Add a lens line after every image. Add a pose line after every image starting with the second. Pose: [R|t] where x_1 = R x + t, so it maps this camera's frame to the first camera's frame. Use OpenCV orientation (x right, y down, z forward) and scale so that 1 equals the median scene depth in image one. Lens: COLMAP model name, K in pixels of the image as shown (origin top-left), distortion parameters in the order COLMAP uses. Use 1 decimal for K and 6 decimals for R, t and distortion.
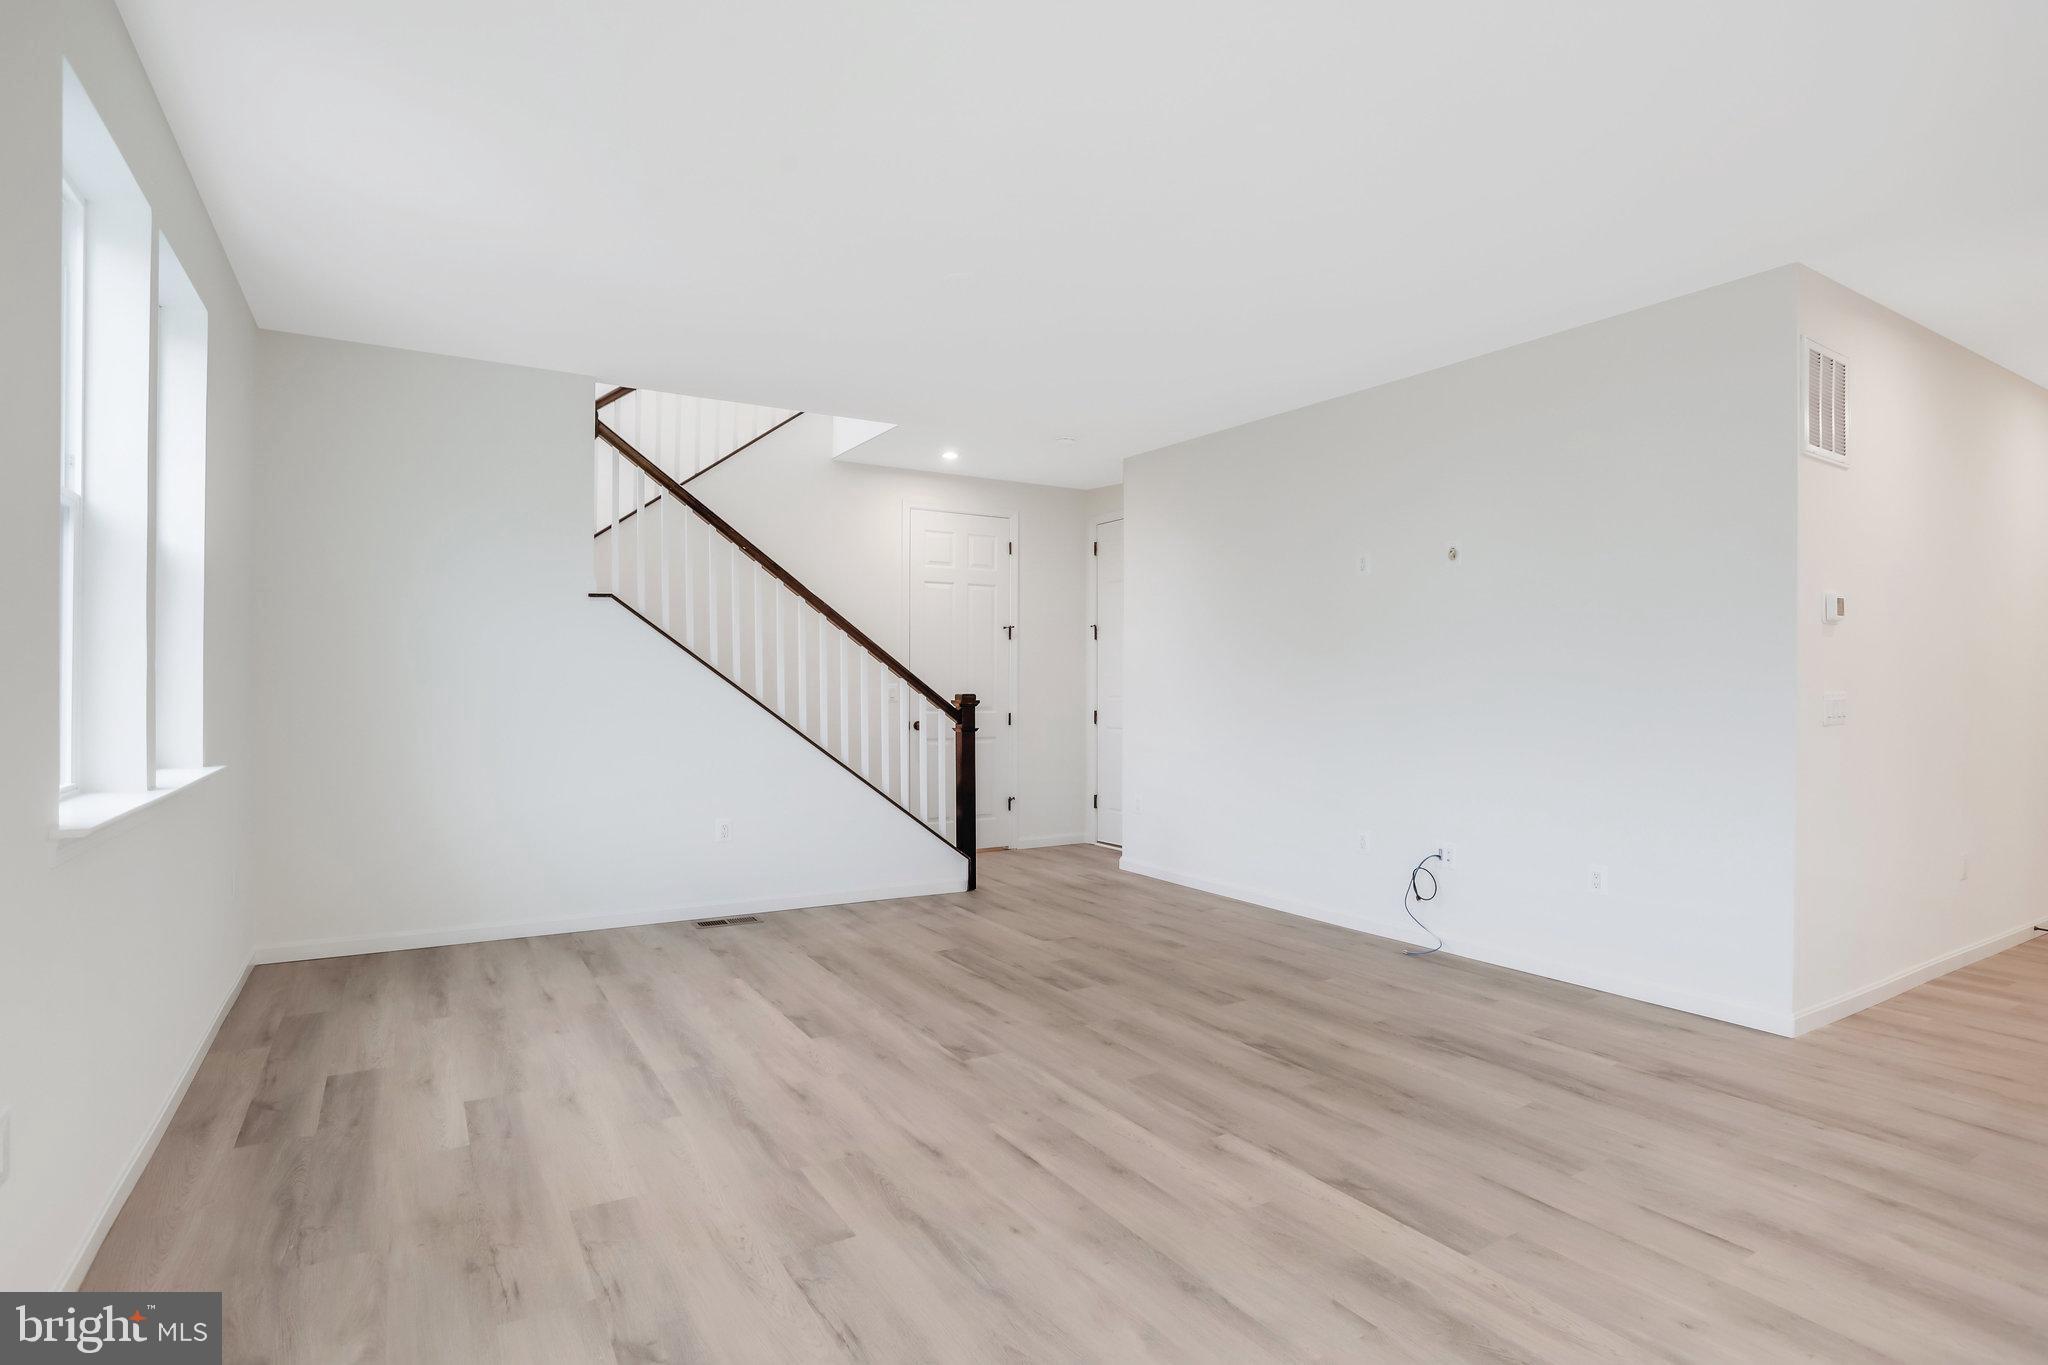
lens RADIAL K [[1015.1, 0, 1022.4], [0, 1015.1, 679.6], [0, 0, 1]] dist [-0.015678, 0.009679]
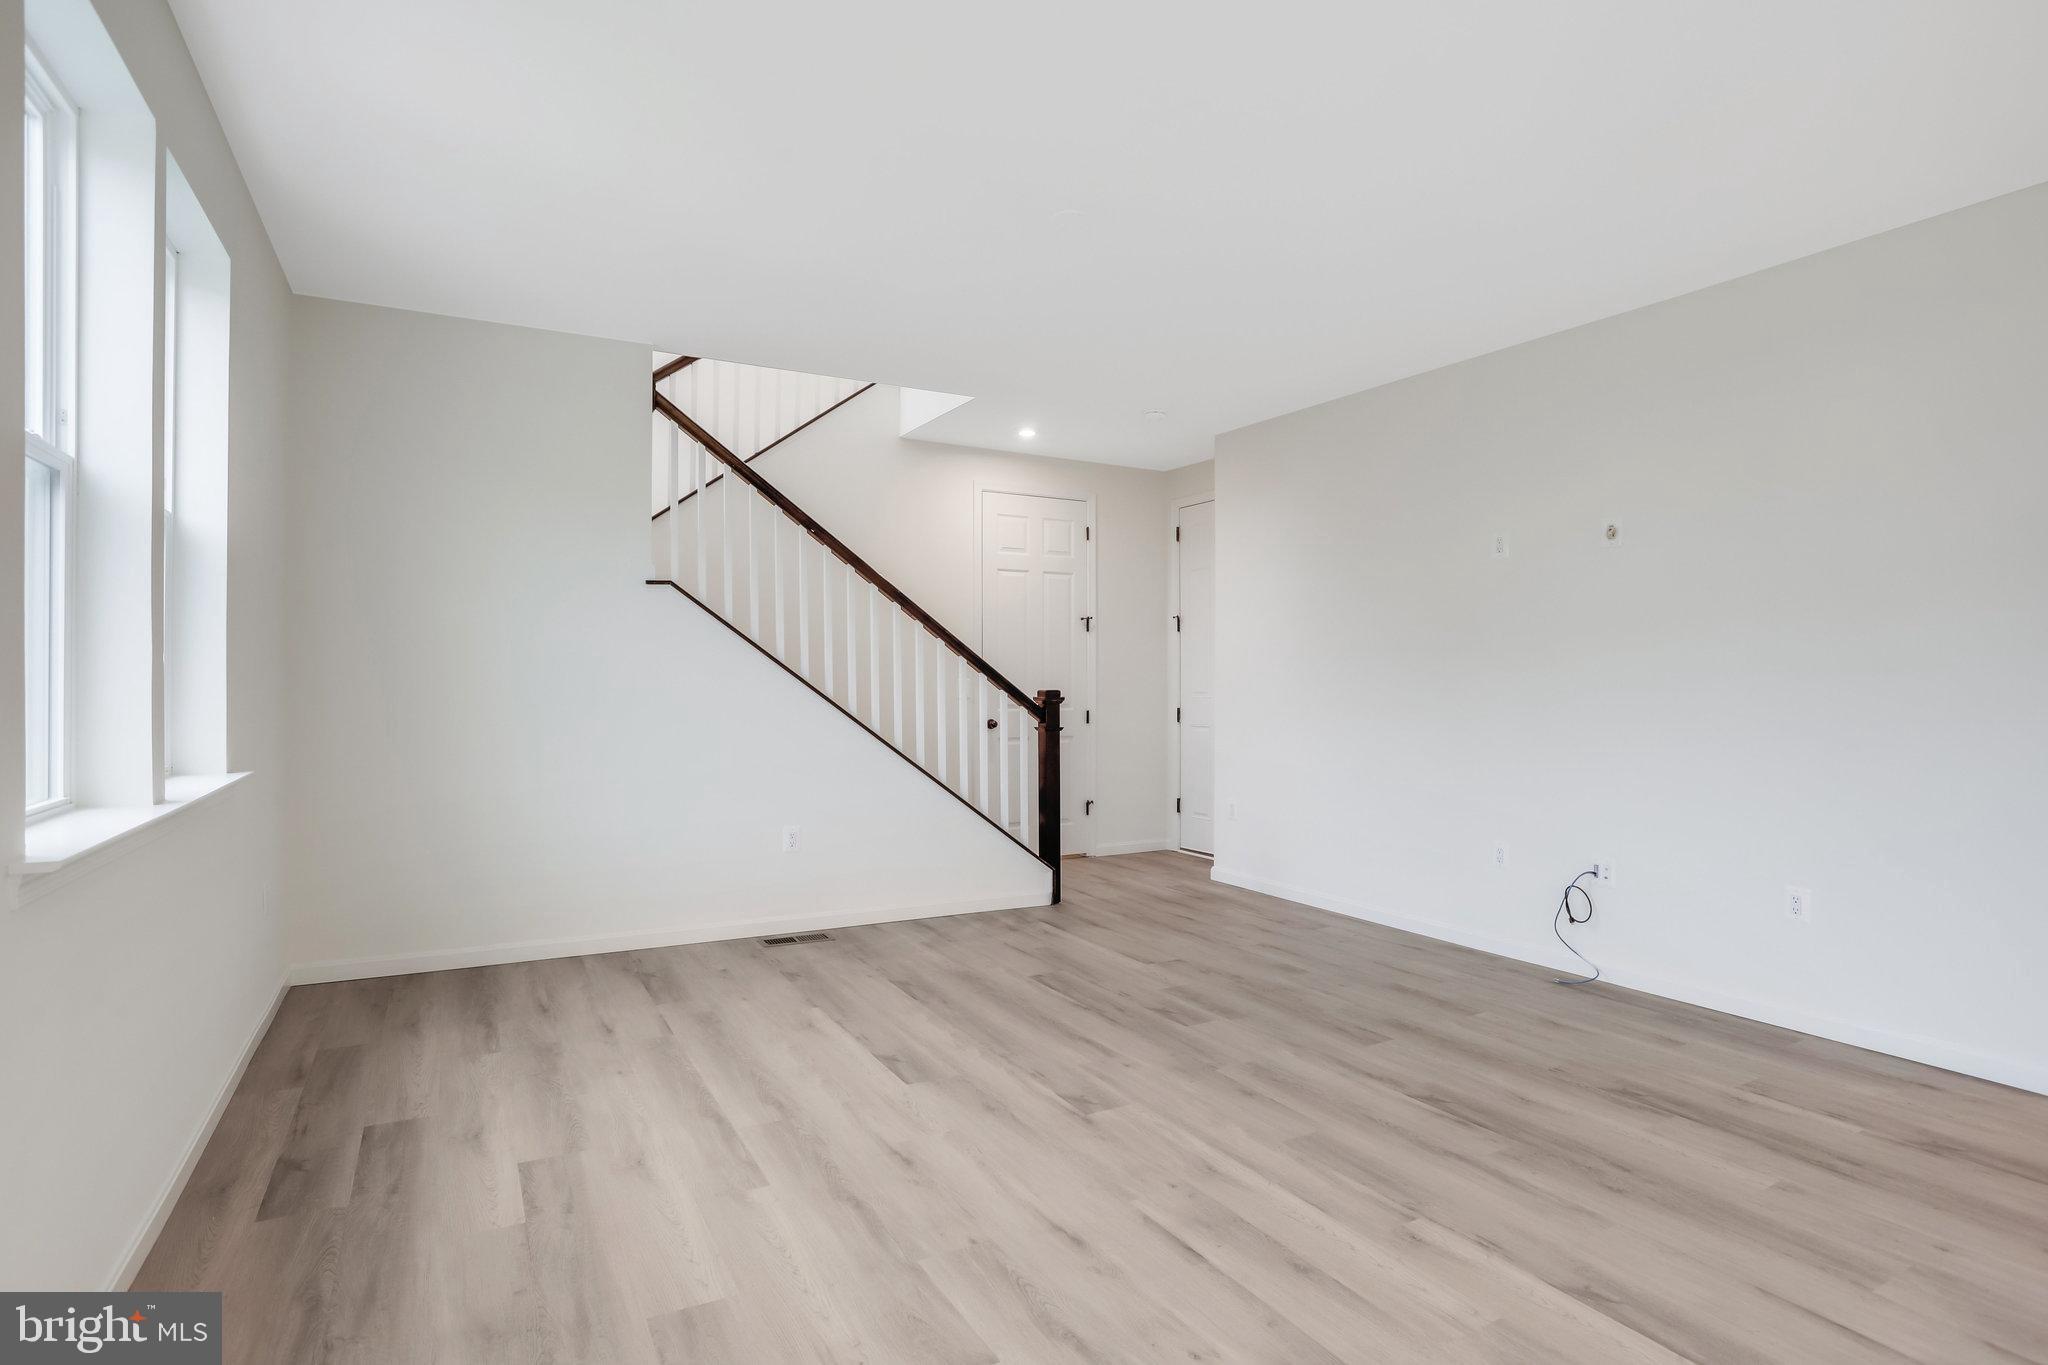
lens RADIAL K [[1015.1, 0, 1024.2], [0, 1015.1, 678.8], [0, 0, 1]] dist [-0.015678, 0.009679]
pose [[0.999495, -0.000342, -0.031772, -0.078633], [0.000464, 0.999993, 0.003811, 0.000733], [0.031771, -0.003824, 0.999488, 0.128907]]
